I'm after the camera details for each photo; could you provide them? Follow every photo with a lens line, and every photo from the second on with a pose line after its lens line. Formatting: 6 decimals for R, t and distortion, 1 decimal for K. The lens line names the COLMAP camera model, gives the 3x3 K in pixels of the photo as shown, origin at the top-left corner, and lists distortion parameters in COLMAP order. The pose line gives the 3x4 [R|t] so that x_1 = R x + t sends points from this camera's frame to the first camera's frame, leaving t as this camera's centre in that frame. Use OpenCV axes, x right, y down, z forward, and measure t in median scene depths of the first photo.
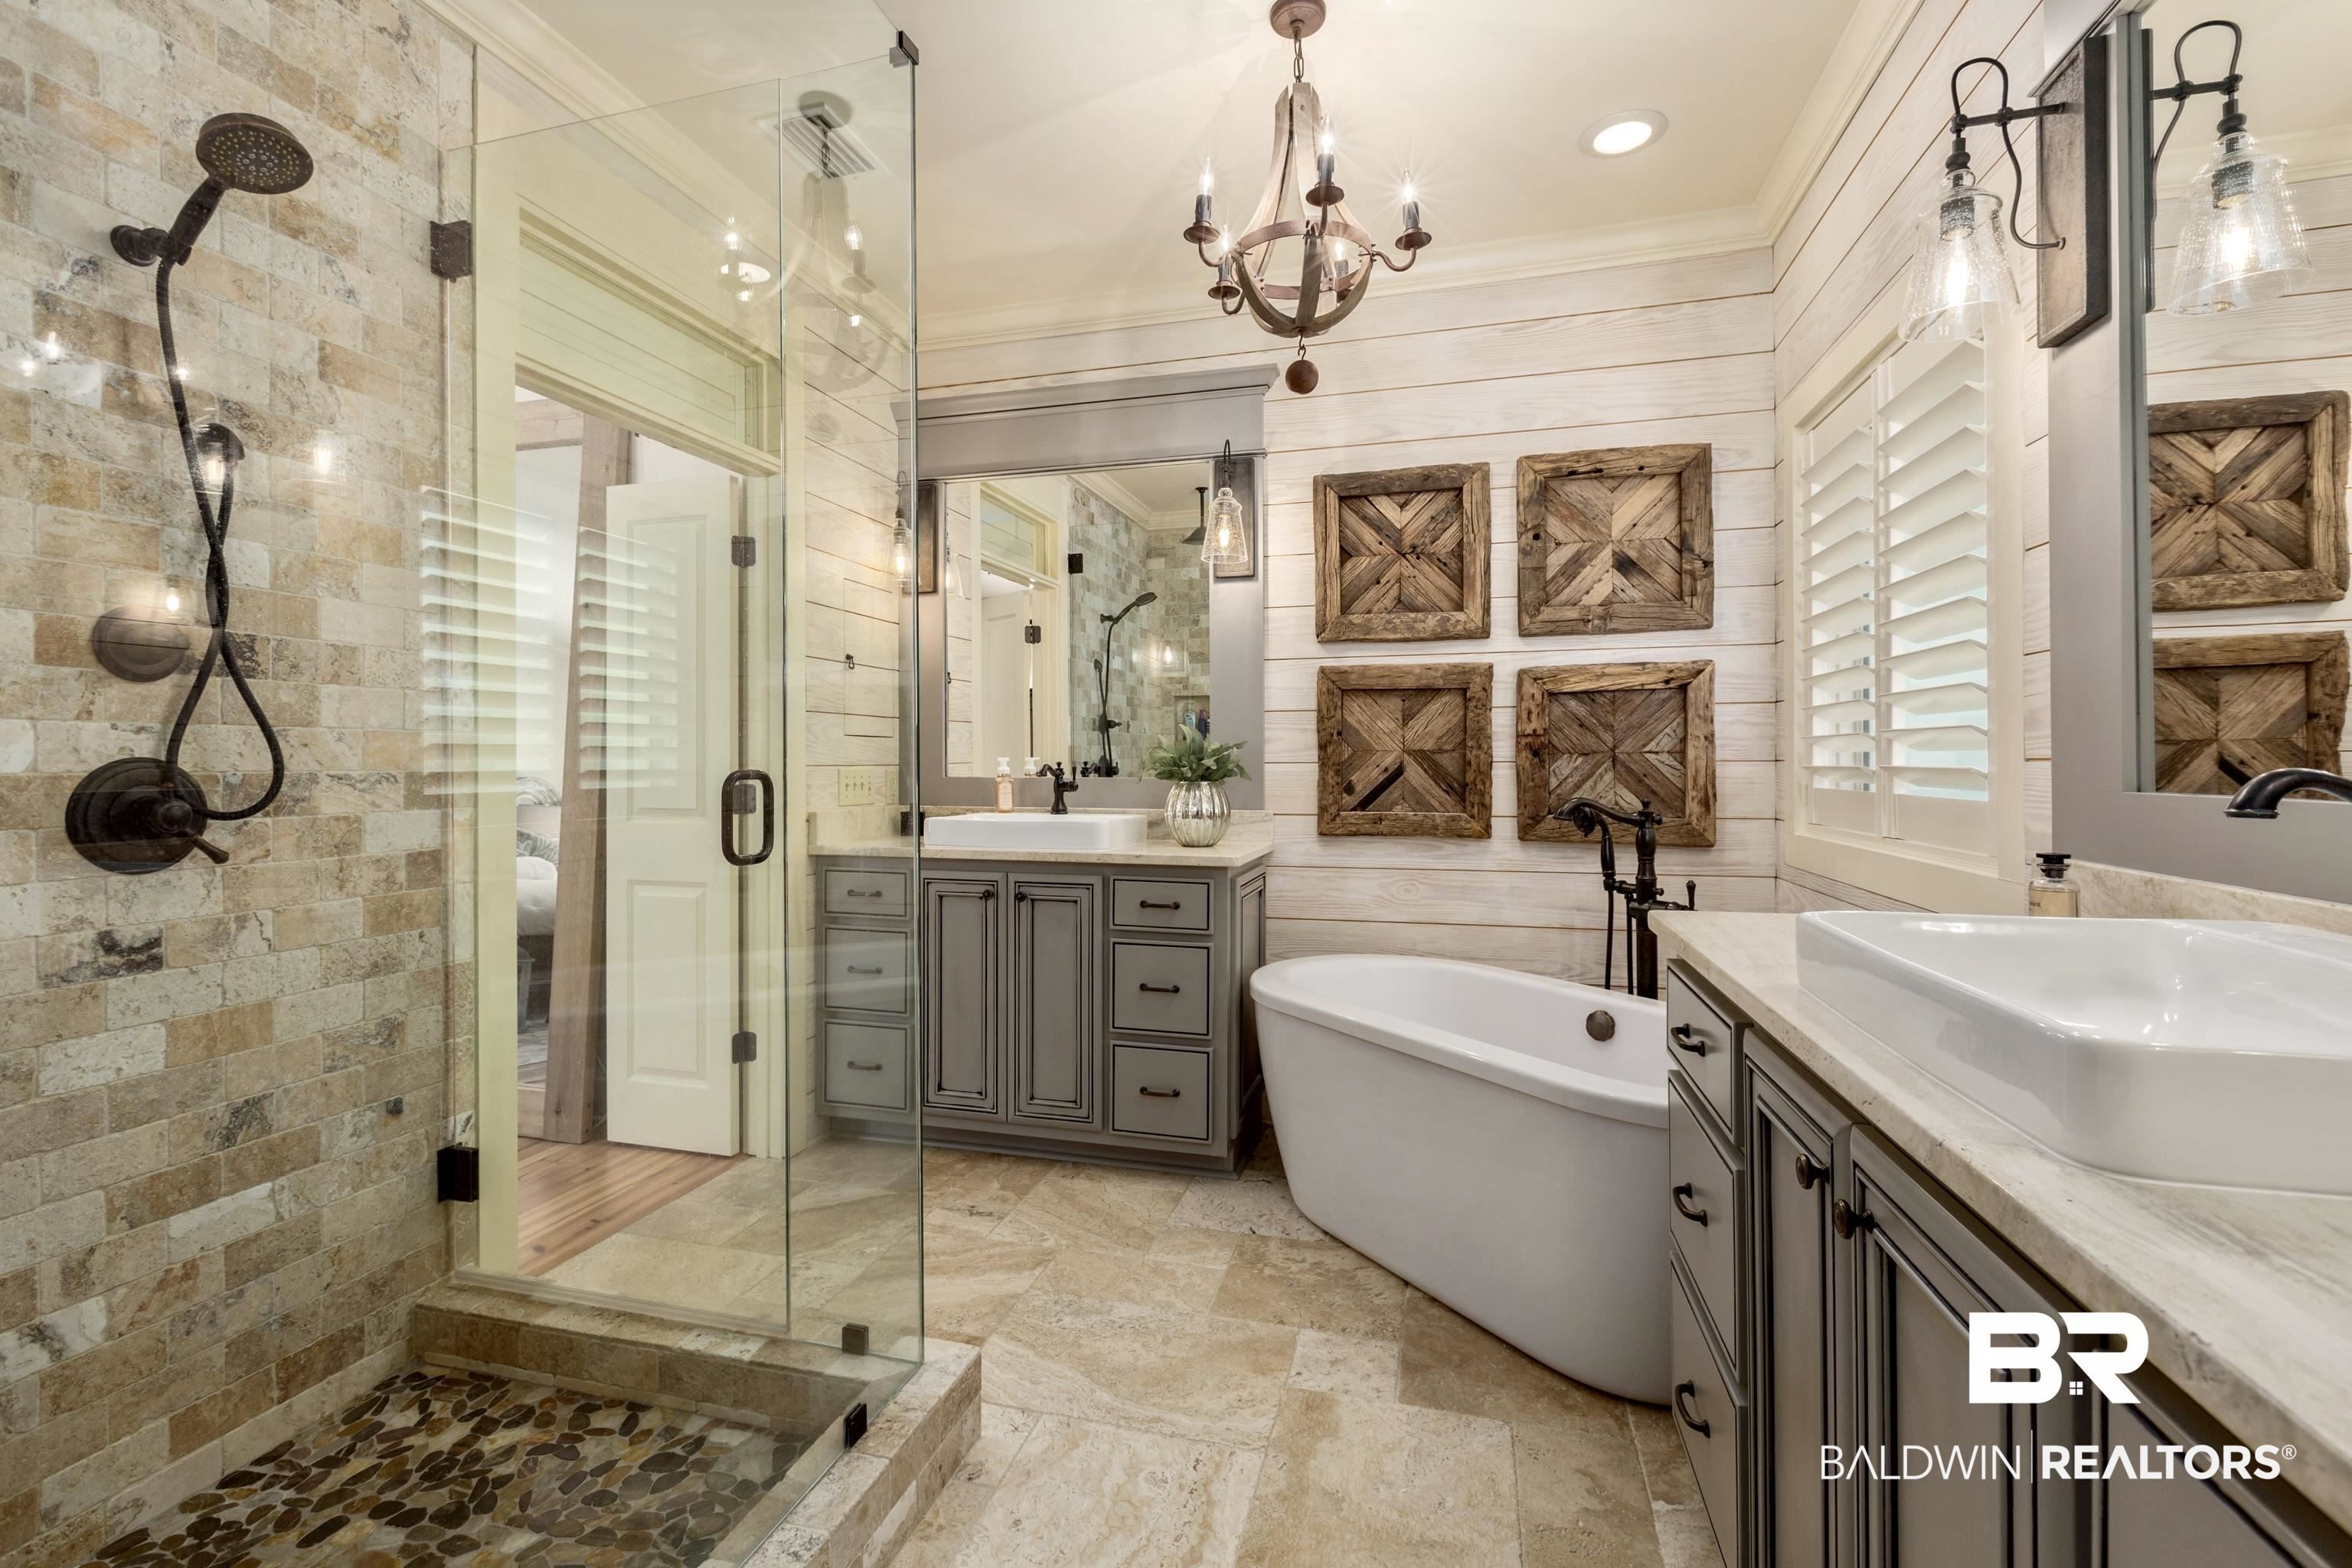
lens RADIAL K [[1061.0, 0, 1165.3], [0, 1061.0, 768.8], [0, 0, 1]] dist [0.005240, 0.000291]
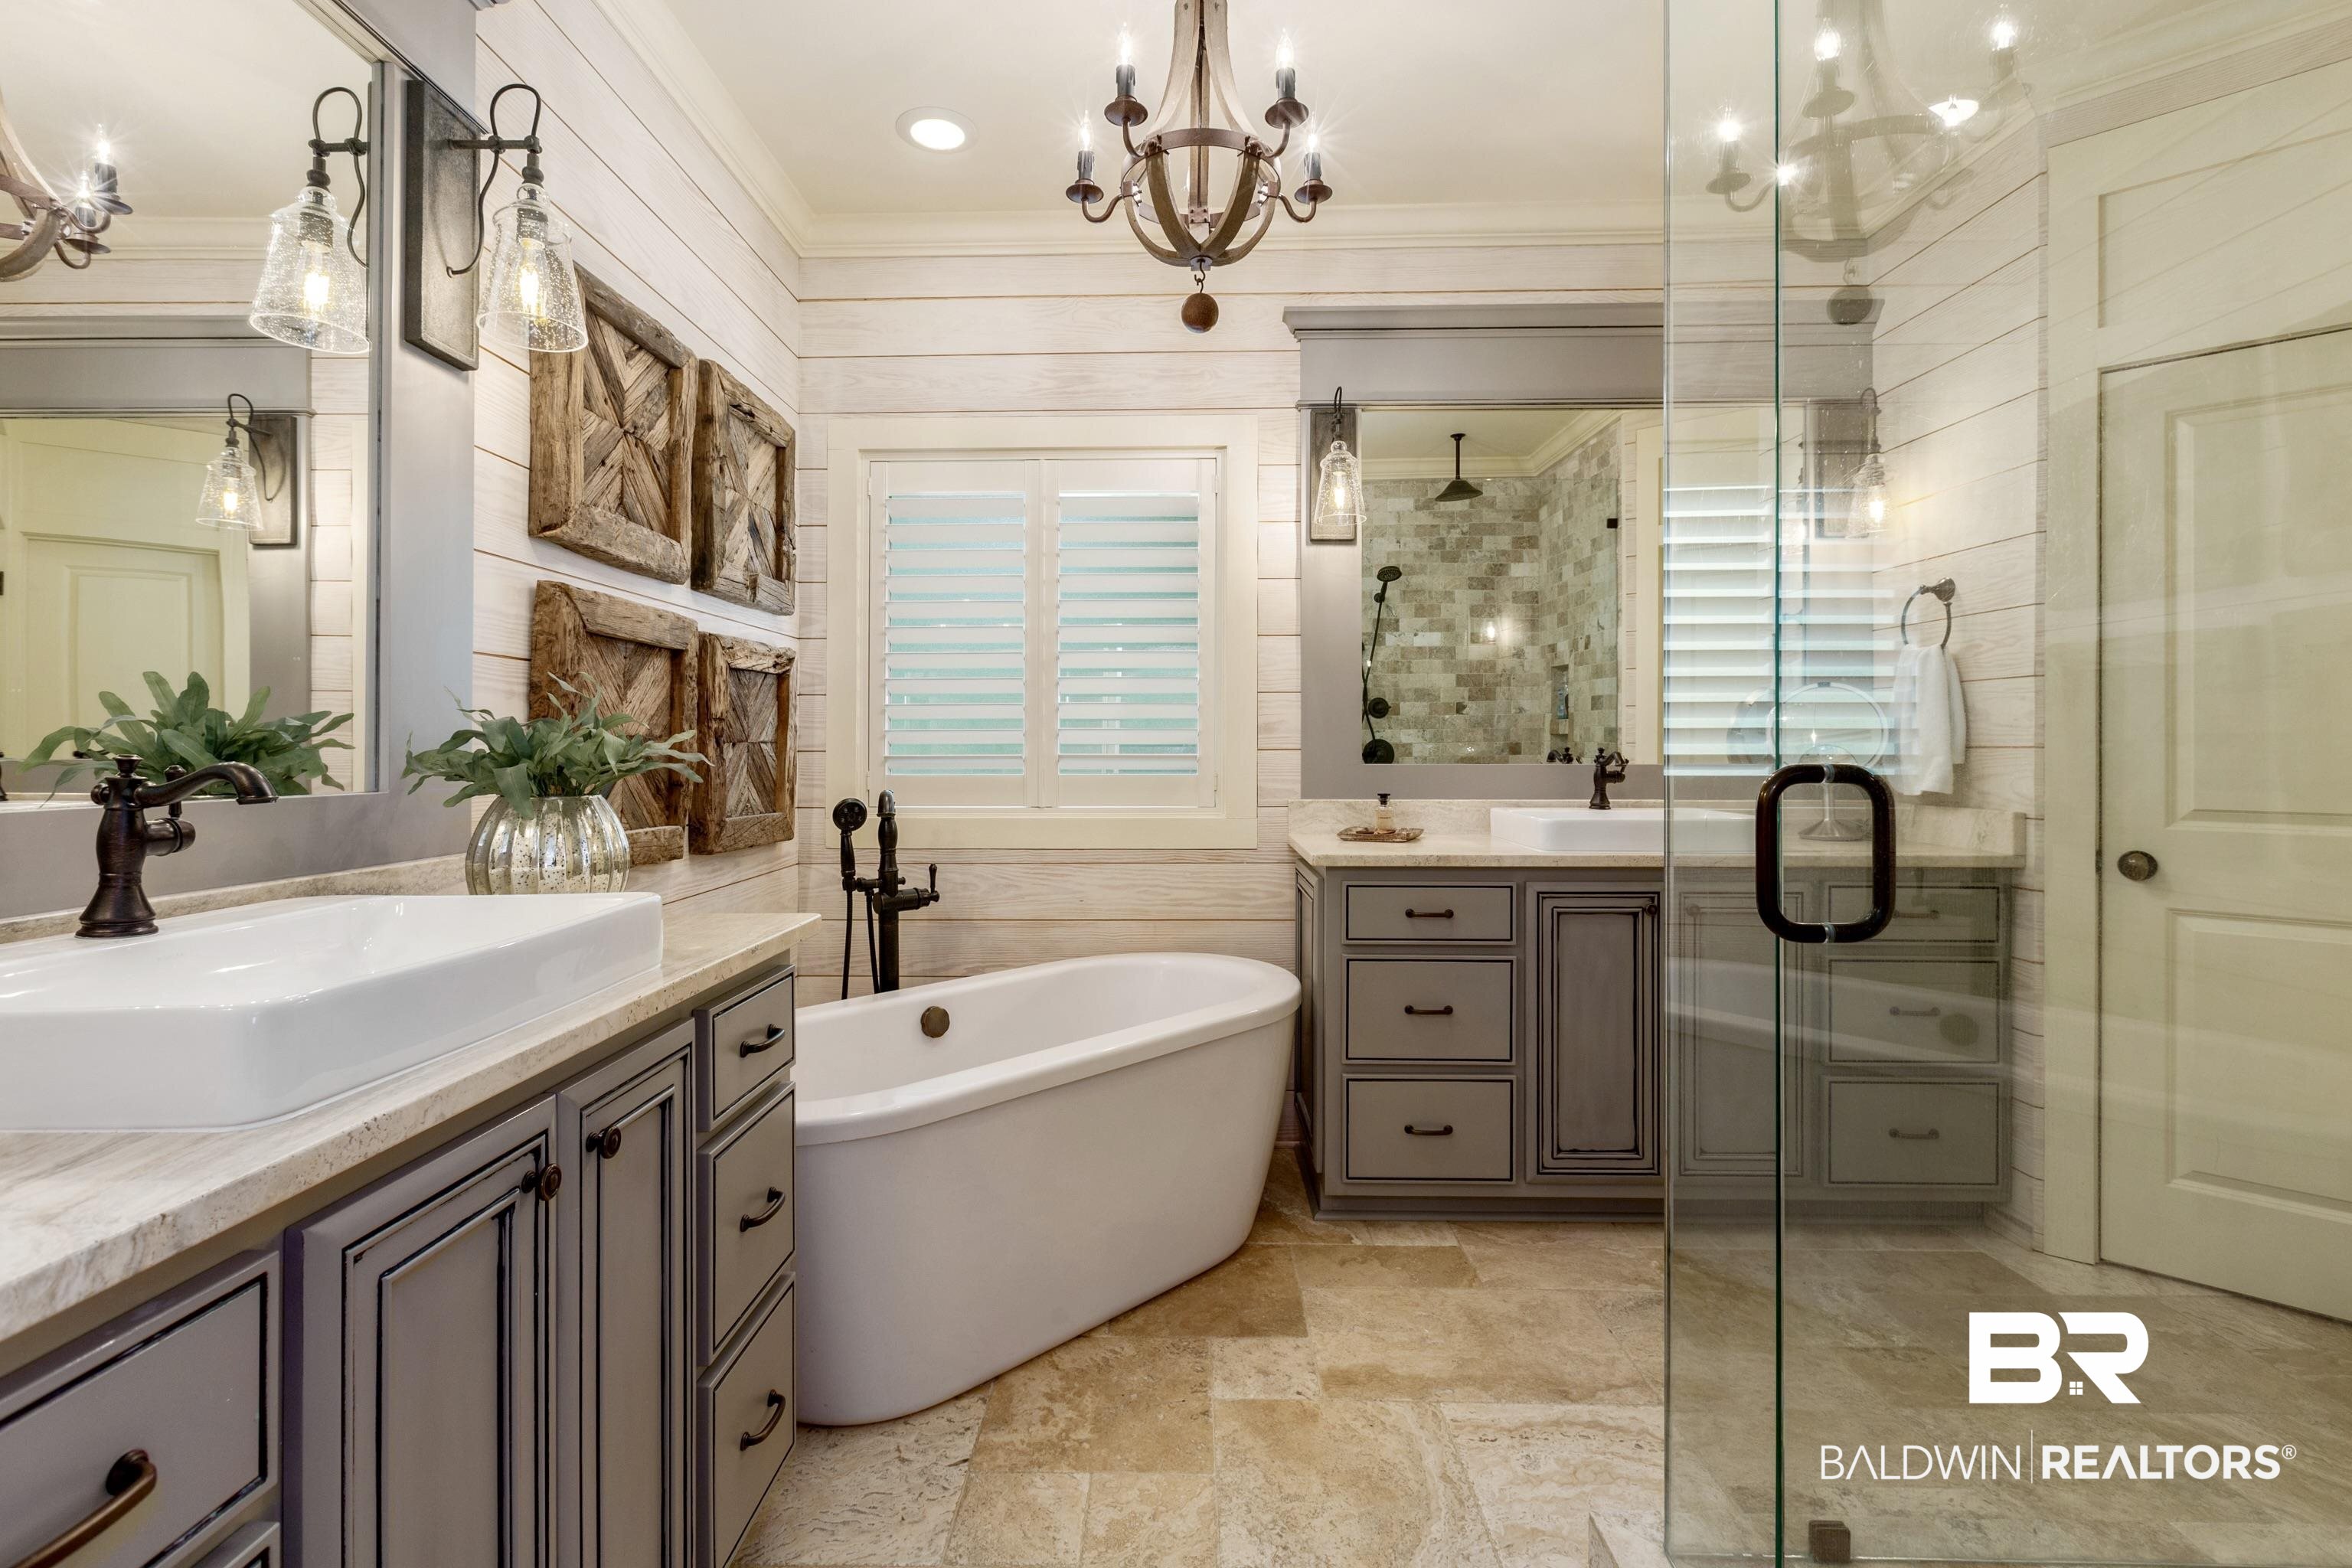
lens RADIAL K [[1061.0, 0, 1166.6], [0, 1061.0, 744.5], [0, 0, 1]] dist [0.005240, 0.000291]
pose [[-0.251594, 0.002818, 0.967829, -0.694955], [0.005102, 0.999986, -0.001585, -0.013143], [-0.967819, 0.004539, -0.251605, 1.217258]]
